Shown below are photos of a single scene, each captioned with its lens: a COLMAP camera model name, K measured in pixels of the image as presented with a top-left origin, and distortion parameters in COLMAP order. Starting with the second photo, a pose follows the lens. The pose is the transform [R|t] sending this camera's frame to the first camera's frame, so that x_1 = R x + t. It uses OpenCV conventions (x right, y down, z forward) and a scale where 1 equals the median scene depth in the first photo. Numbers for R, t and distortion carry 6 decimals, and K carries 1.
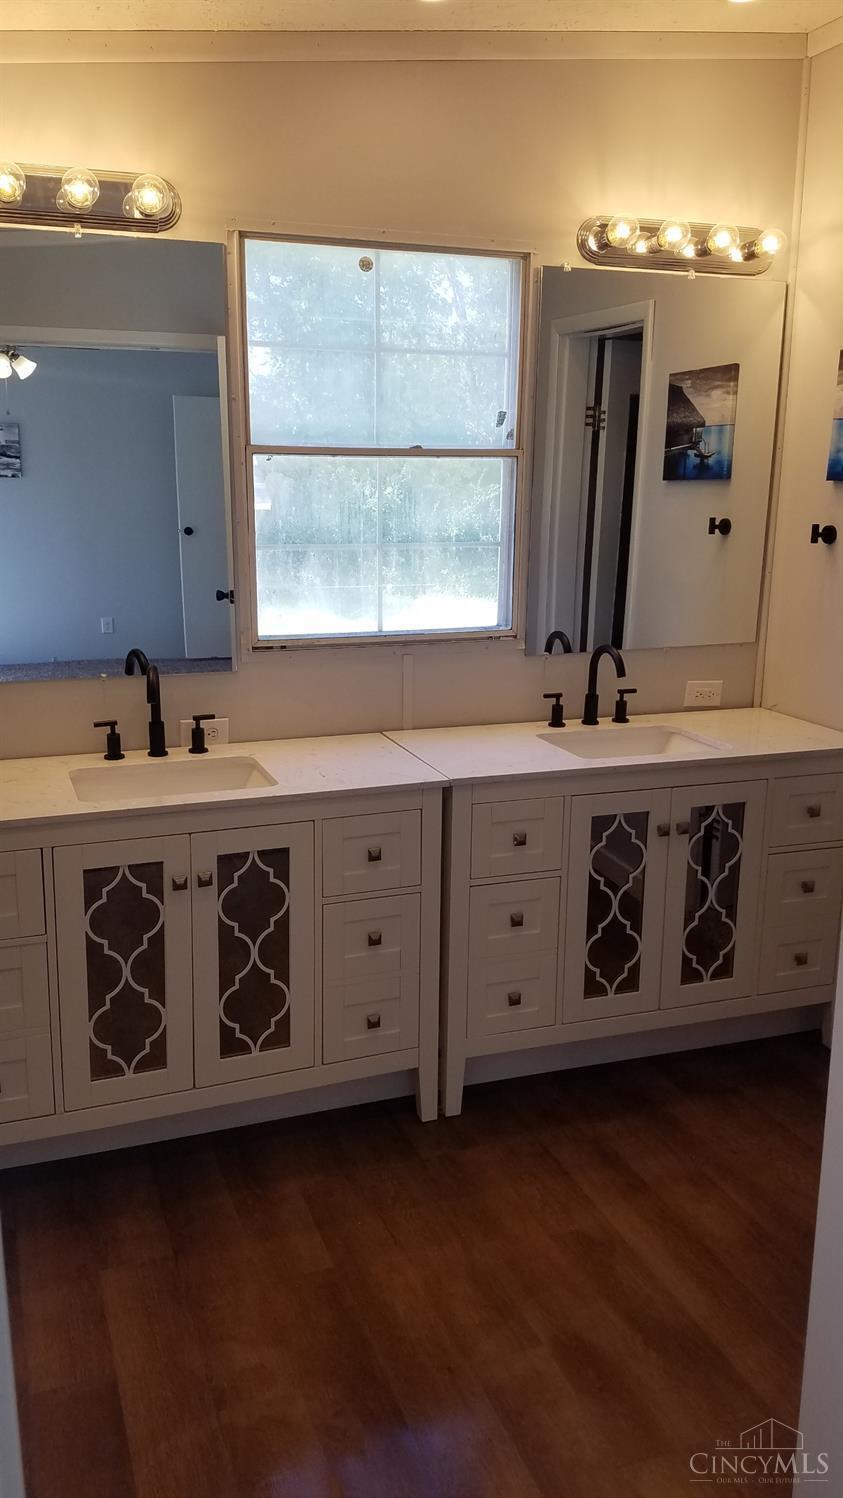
lens RADIAL K [[1177.1, 0, 421.5], [0, 1177.1, 749.0], [0, 0, 1]] dist [-0.004008, -0.005812]
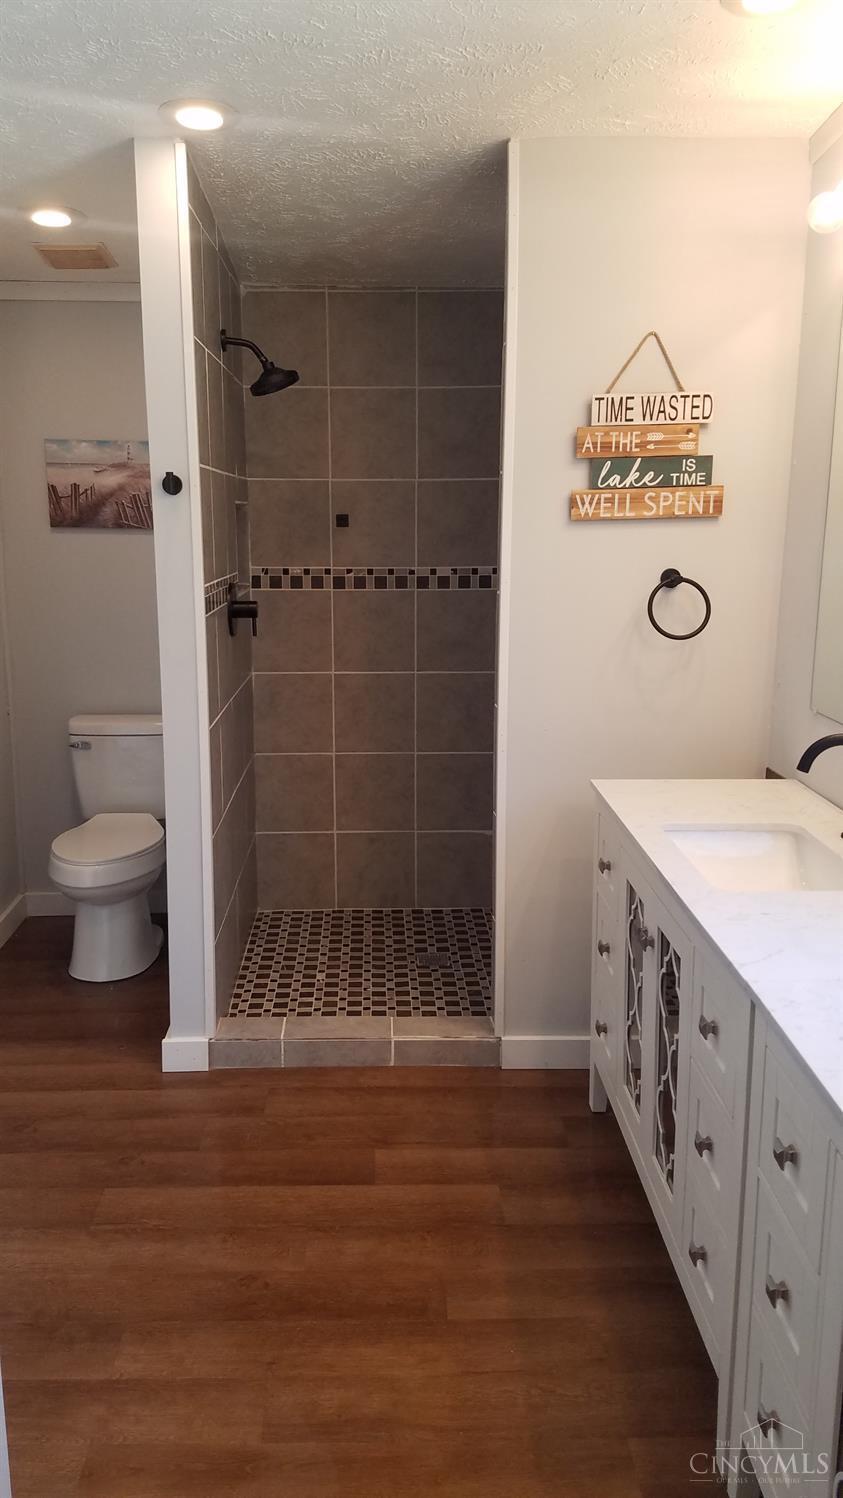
lens RADIAL K [[1177.1, 0, 421.5], [0, 1177.1, 749.0], [0, 0, 1]] dist [-0.004008, -0.005812]
pose [[-0.349203, 0.187368, -0.918124, 0.808715], [-0.196351, 0.943422, 0.267211, -0.288045], [0.916244, 0.273586, -0.292656, 1.230626]]
